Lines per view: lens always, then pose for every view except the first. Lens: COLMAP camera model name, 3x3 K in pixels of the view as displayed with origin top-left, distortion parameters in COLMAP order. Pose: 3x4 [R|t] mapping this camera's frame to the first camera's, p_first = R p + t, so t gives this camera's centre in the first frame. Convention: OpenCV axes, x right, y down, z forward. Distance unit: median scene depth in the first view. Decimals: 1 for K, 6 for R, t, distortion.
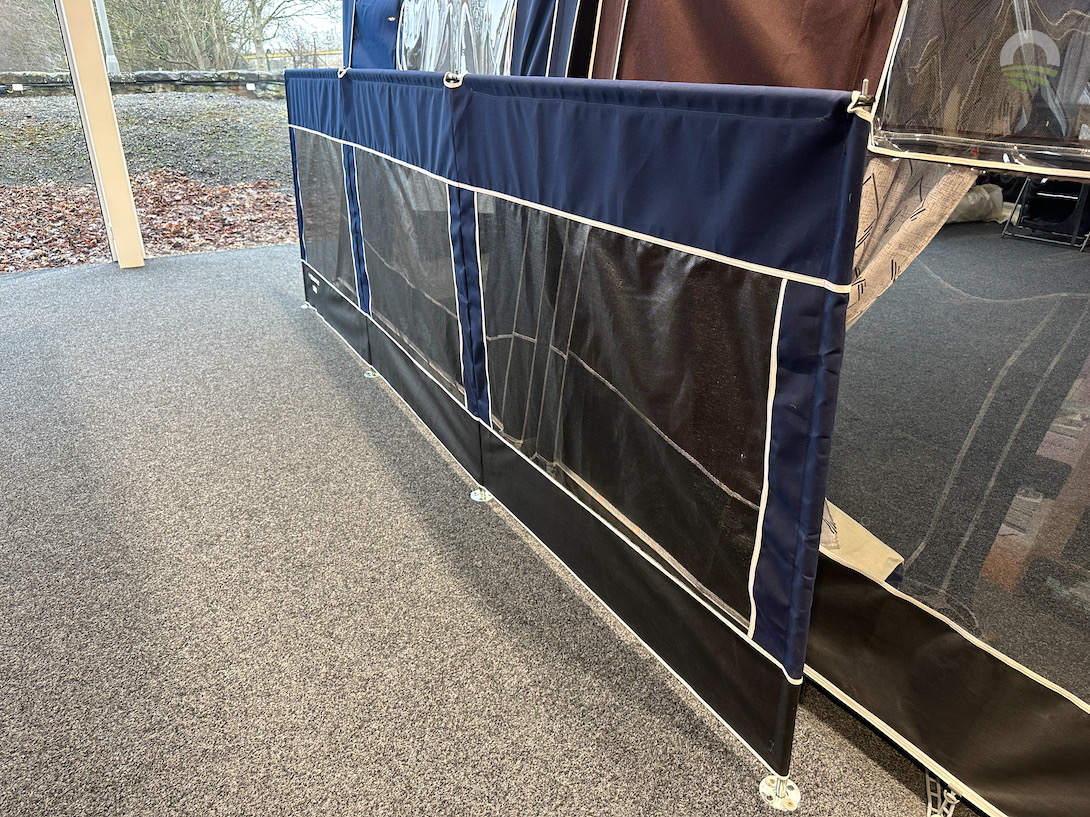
lens RADIAL K [[785.9, 0, 539.0], [0, 785.9, 409.9], [0, 0, 1]] dist [0.048182, -0.058382]
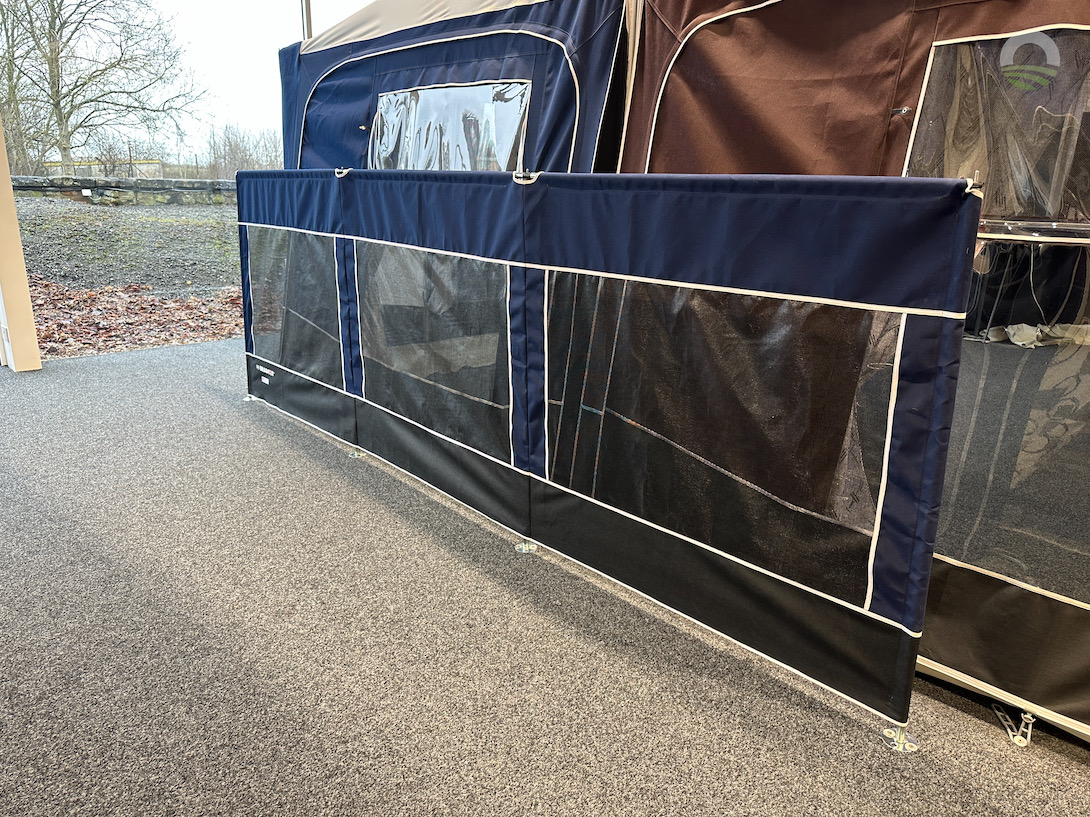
lens RADIAL K [[785.9, 0, 543.5], [0, 785.9, 407.8], [0, 0, 1]] dist [0.048182, -0.058382]
pose [[0.973232, -0.048243, 0.224706, -0.341534], [0.077068, 0.989616, -0.121325, 0.062711], [-0.216520, 0.135395, 0.966844, -0.086941]]
